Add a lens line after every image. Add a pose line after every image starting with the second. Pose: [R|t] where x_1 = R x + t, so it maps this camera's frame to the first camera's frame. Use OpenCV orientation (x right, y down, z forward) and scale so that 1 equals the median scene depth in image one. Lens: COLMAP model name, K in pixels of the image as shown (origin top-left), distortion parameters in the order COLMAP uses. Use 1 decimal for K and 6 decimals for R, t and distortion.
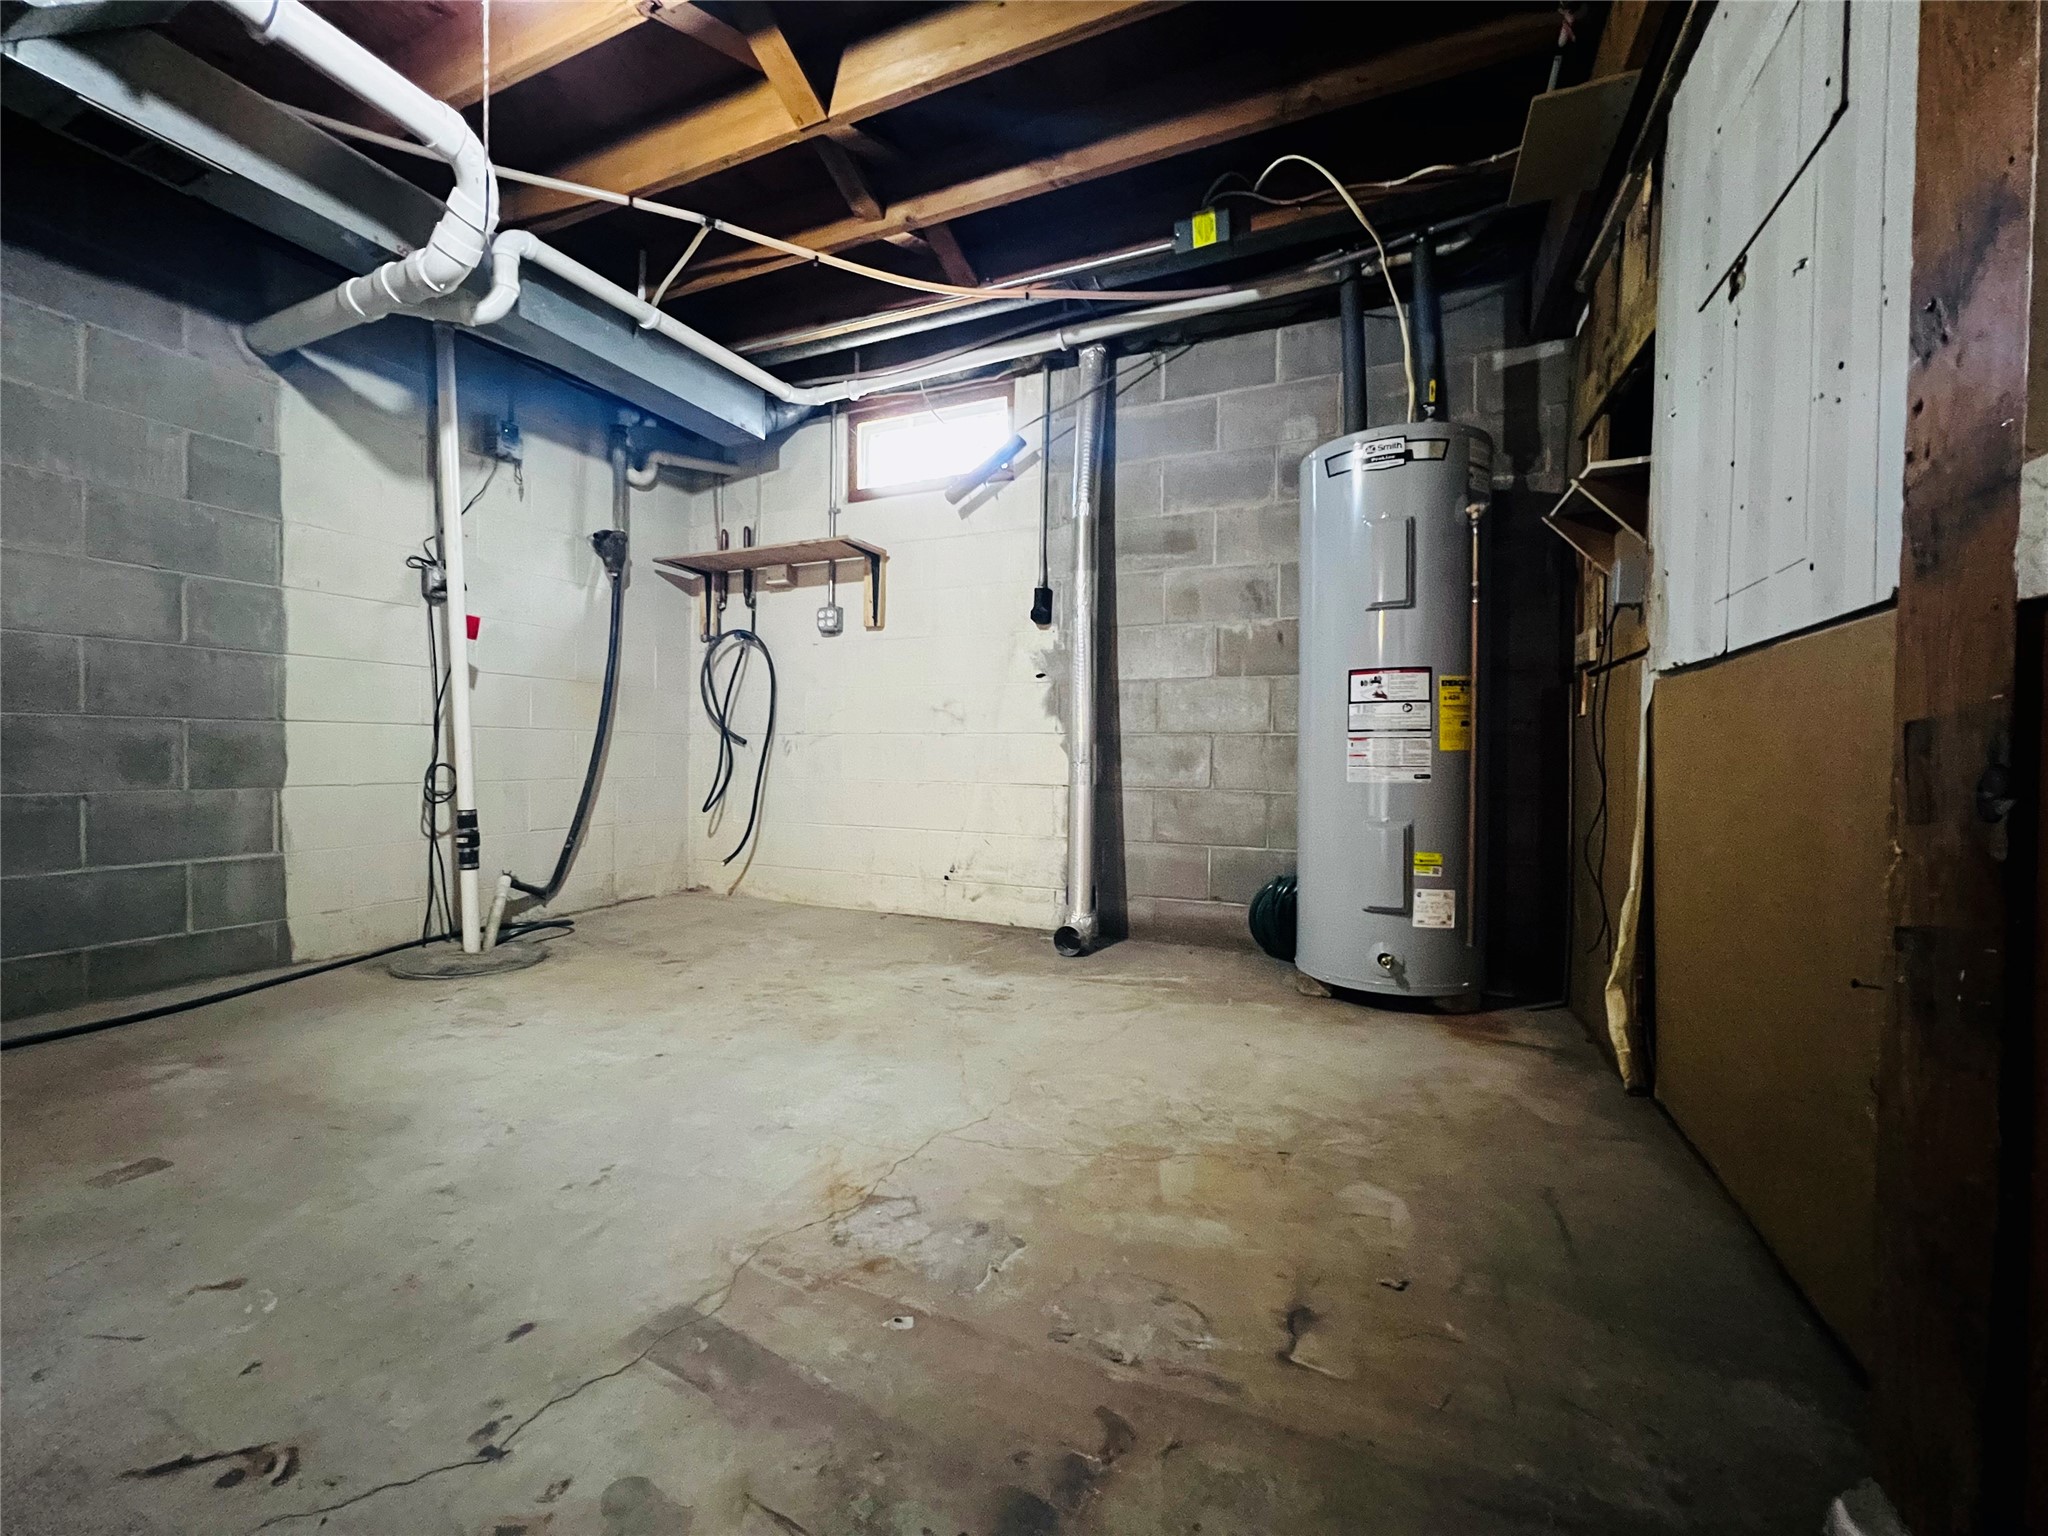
lens RADIAL K [[820.5, 0, 1029.8], [0, 820.5, 770.2], [0, 0, 1]] dist [-0.001850, 0.000724]
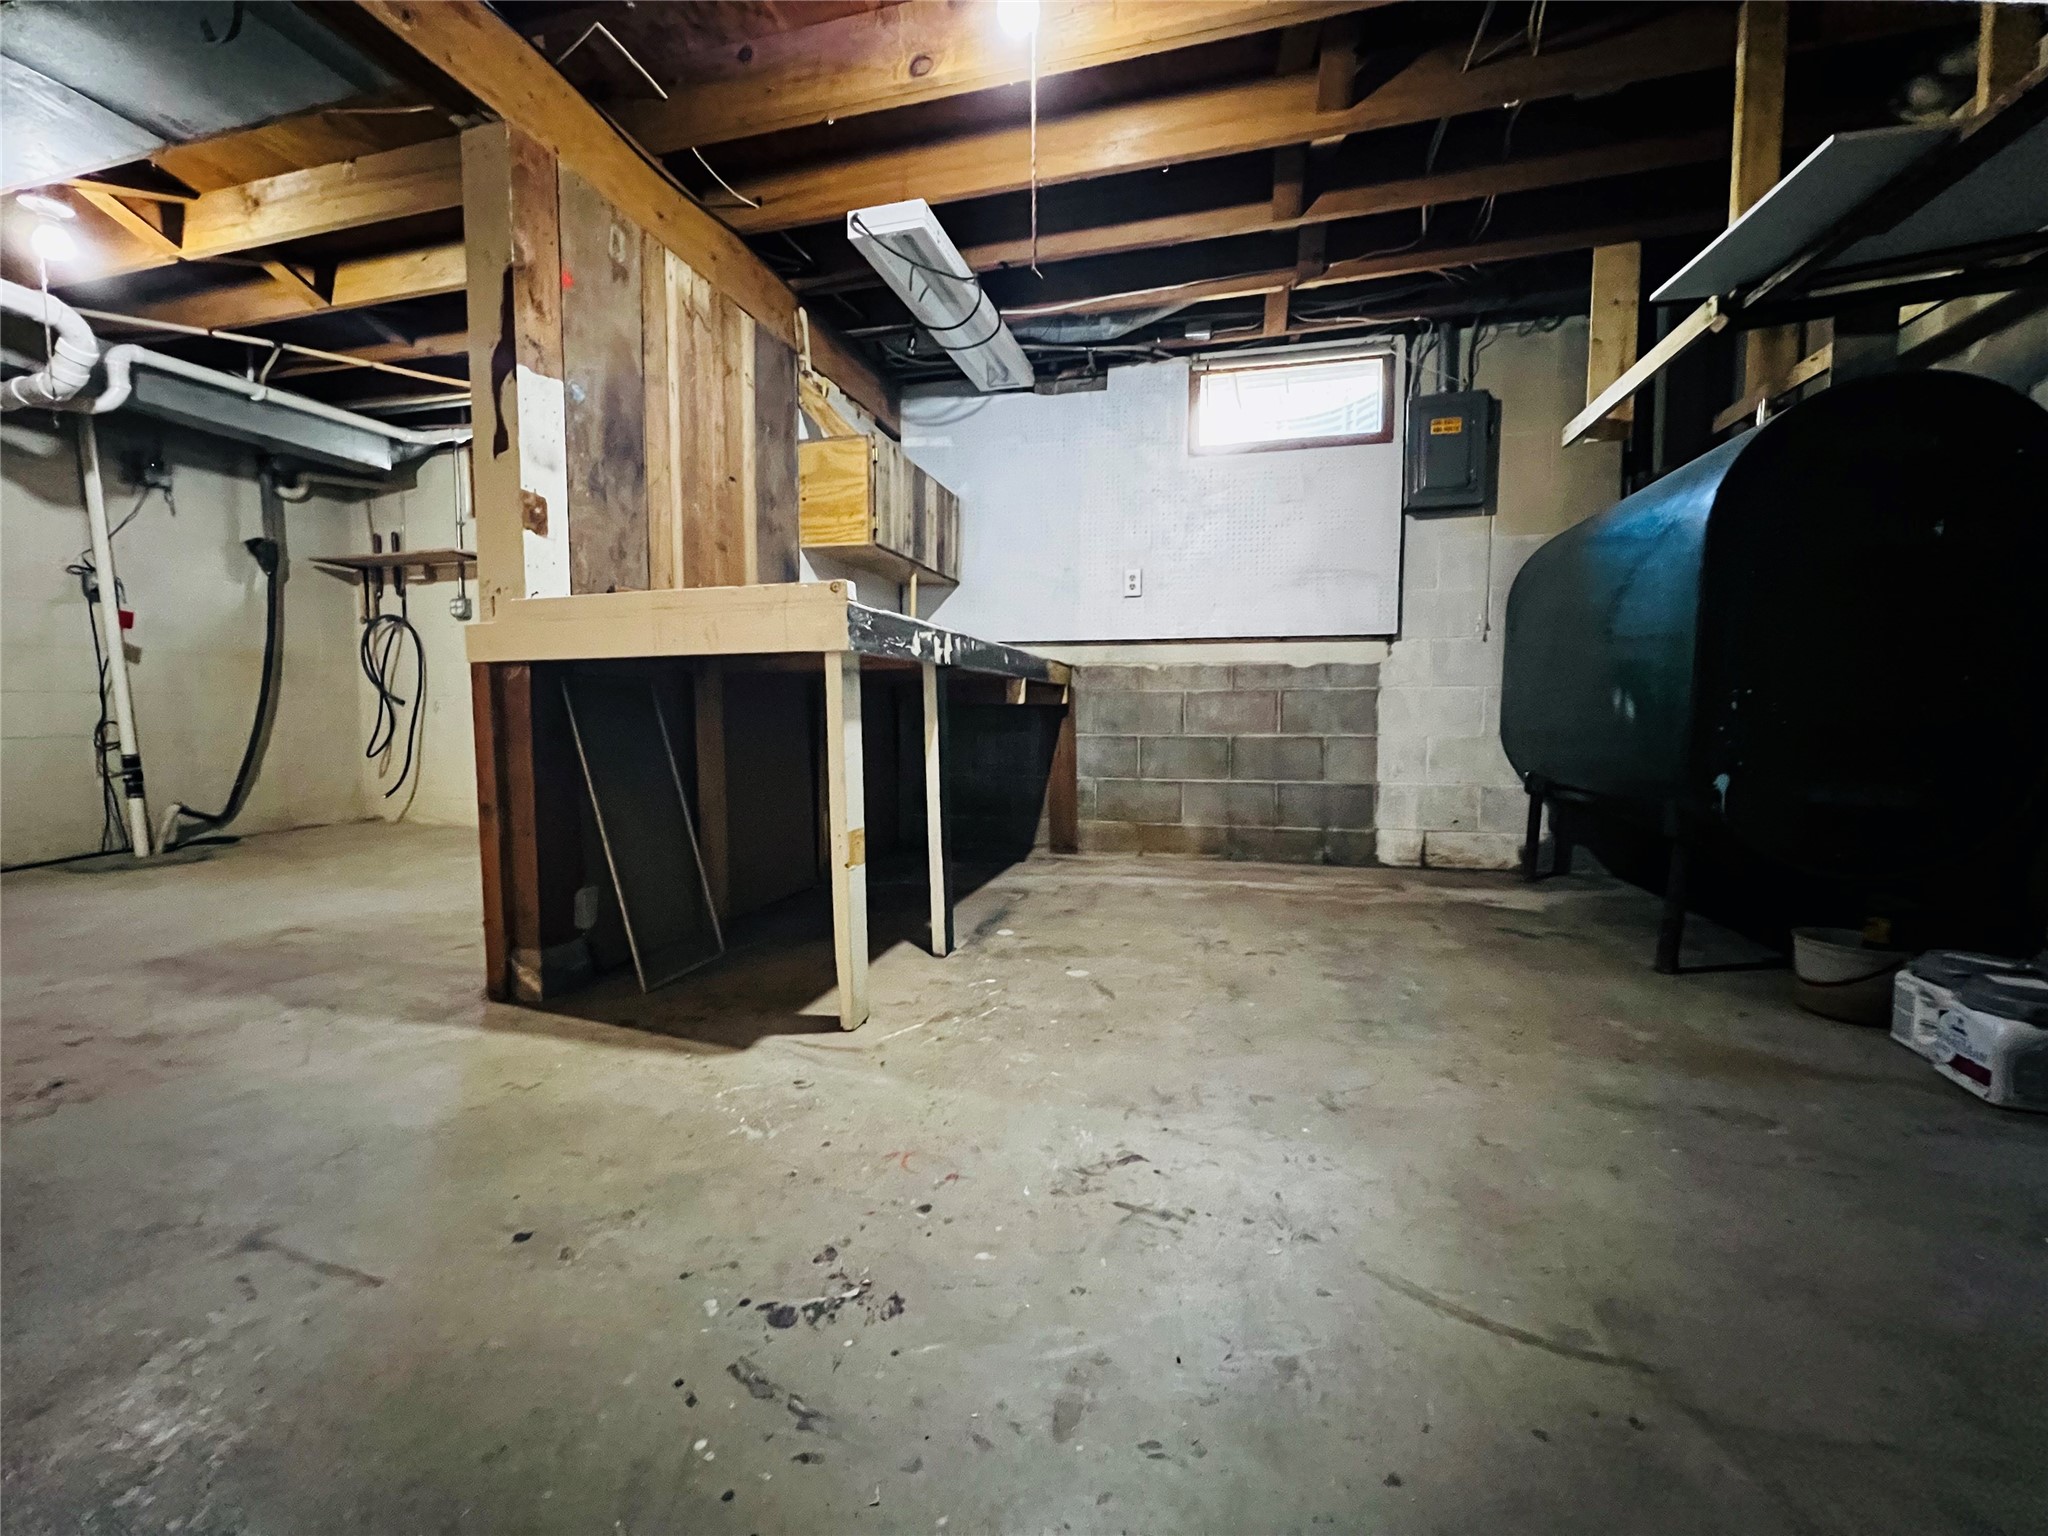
lens RADIAL K [[820.5, 0, 1032.7], [0, 820.5, 769.0], [0, 0, 1]] dist [-0.001850, 0.000724]
pose [[0.988539, -0.023697, 0.149092, 0.500563], [0.015857, 0.998439, 0.053556, 0.019403], [-0.150128, -0.050578, 0.987372, -0.484520]]
